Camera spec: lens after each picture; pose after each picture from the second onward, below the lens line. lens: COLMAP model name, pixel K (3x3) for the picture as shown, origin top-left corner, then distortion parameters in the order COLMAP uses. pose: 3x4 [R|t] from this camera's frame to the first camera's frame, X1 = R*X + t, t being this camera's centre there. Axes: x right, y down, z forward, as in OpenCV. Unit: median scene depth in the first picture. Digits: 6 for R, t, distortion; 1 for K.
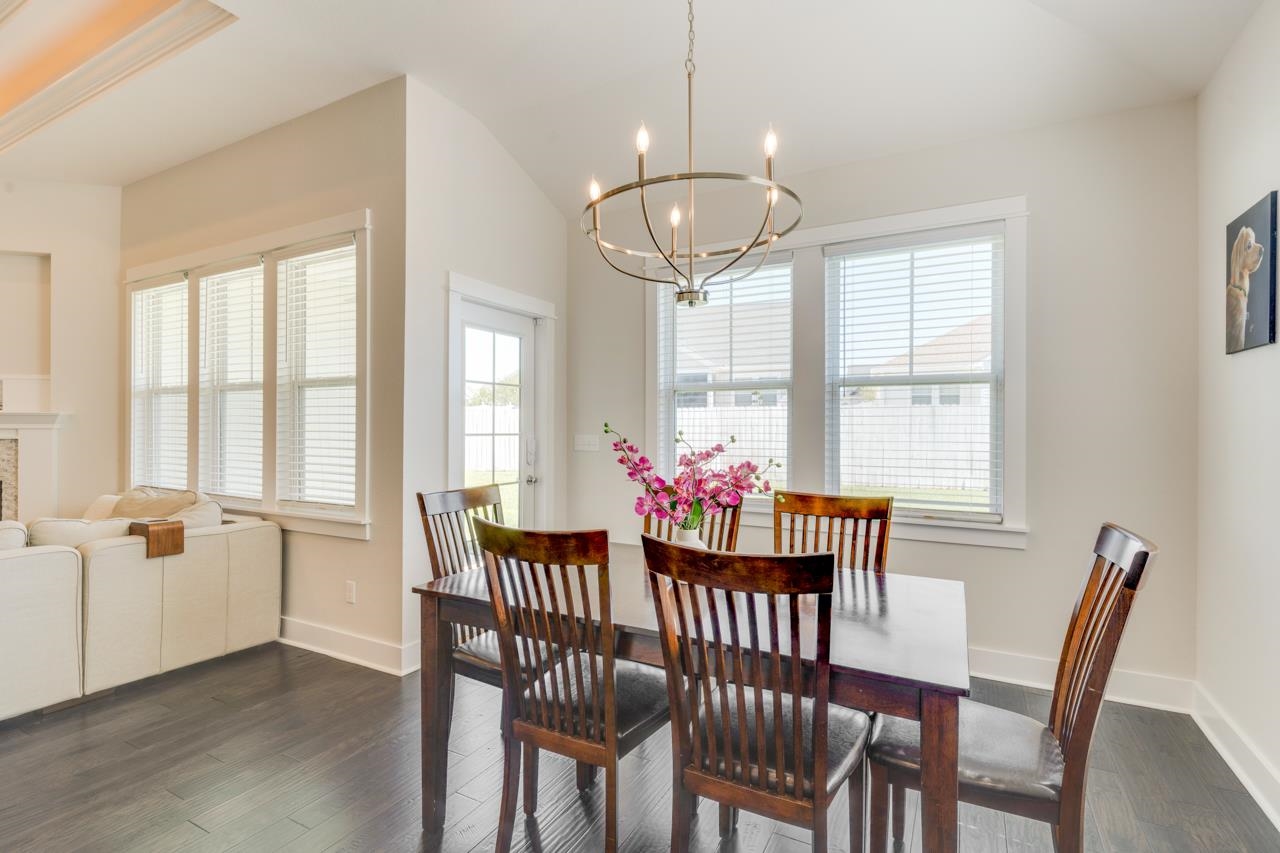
lens RADIAL K [[614.1, 0, 634.6], [0, 614.1, 427.1], [0, 0, 1]] dist [0.003528, -0.002720]
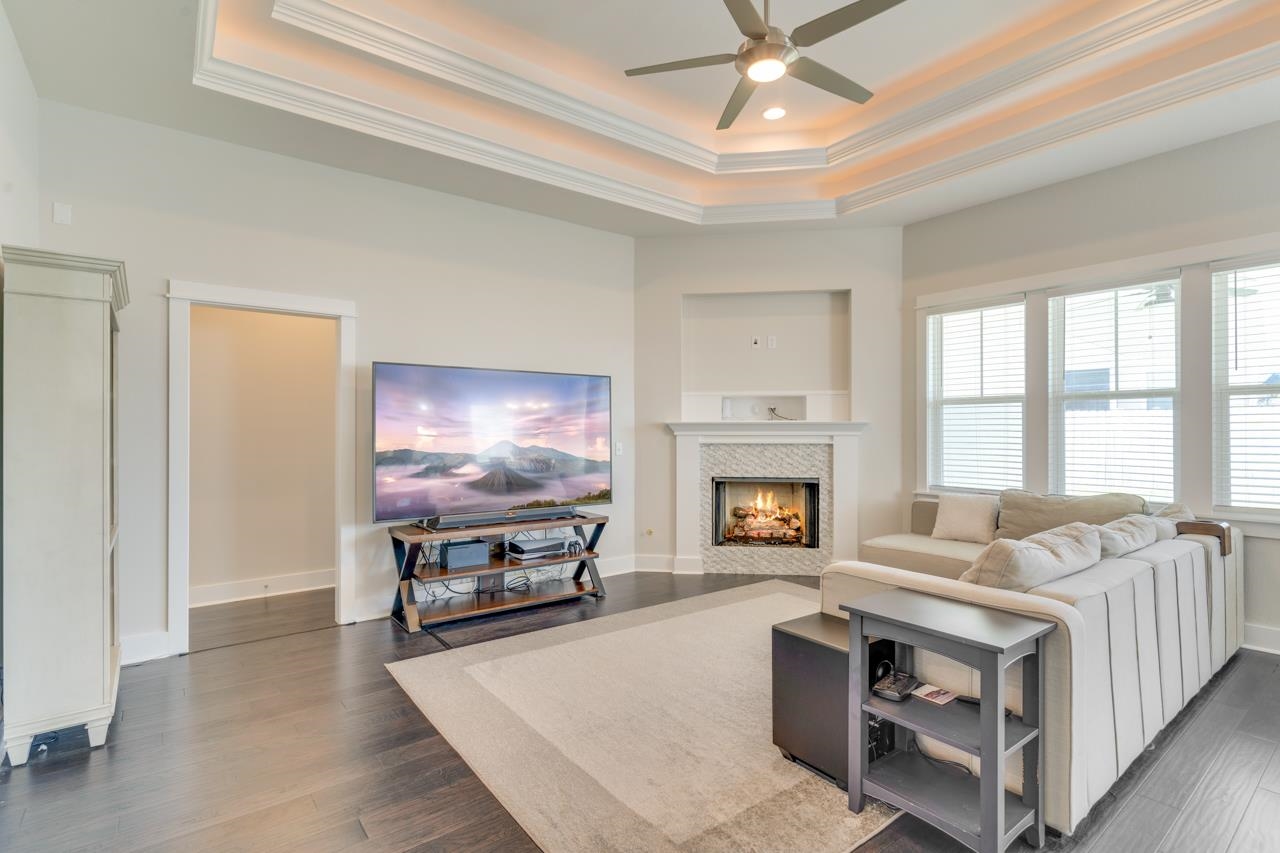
lens RADIAL K [[614.1, 0, 636.4], [0, 614.1, 428.4], [0, 0, 1]] dist [0.003528, -0.002720]
pose [[0.915658, -0.004431, -0.401934, -1.176640], [0.001668, 0.999973, -0.007224, -0.004796], [0.401955, 0.005944, 0.915640, -0.360612]]
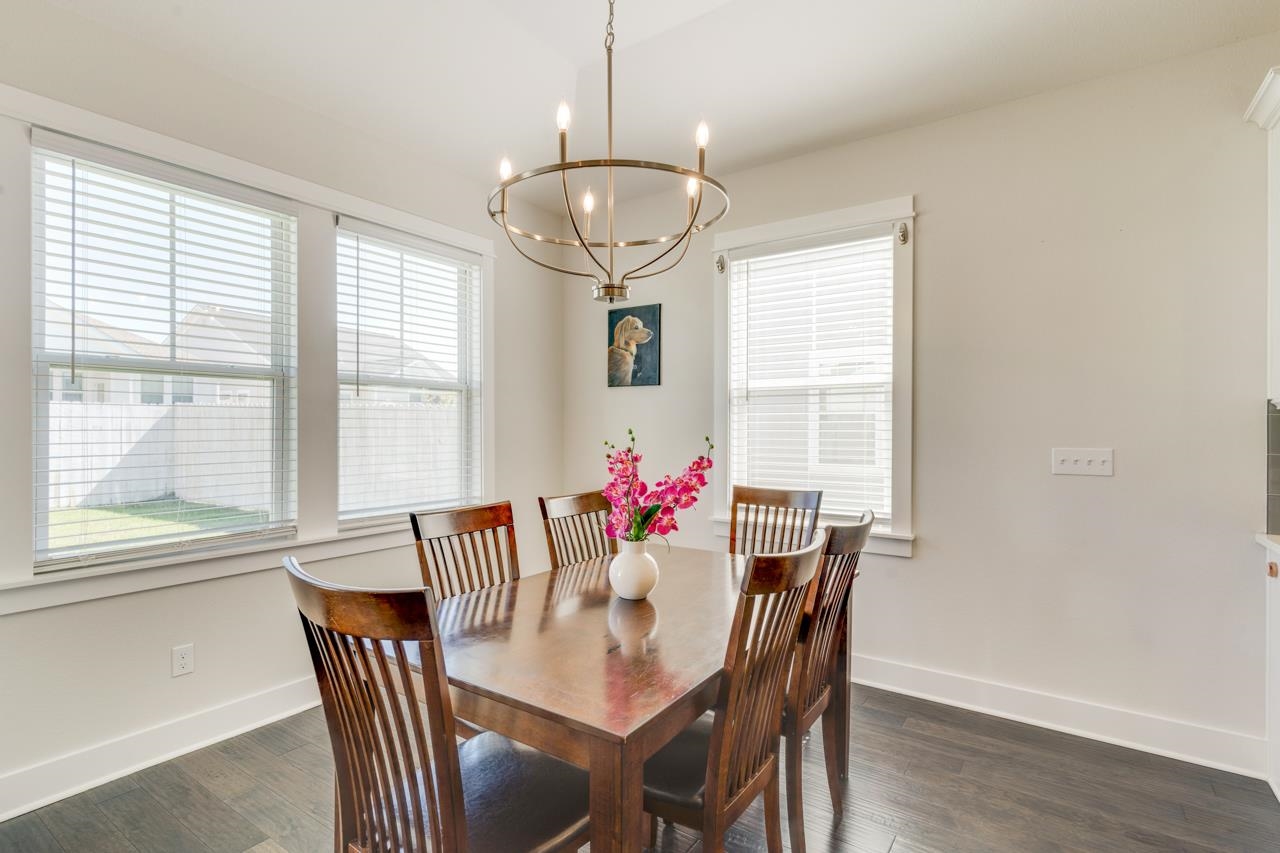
lens RADIAL K [[614.1, 0, 632.8], [0, 614.1, 429.5], [0, 0, 1]] dist [0.003528, -0.002720]
pose [[0.108855, -0.001208, 0.994057, -0.518122], [0.001067, 0.999999, 0.001099, -0.005130], [-0.994057, 0.000941, 0.108856, 0.541509]]
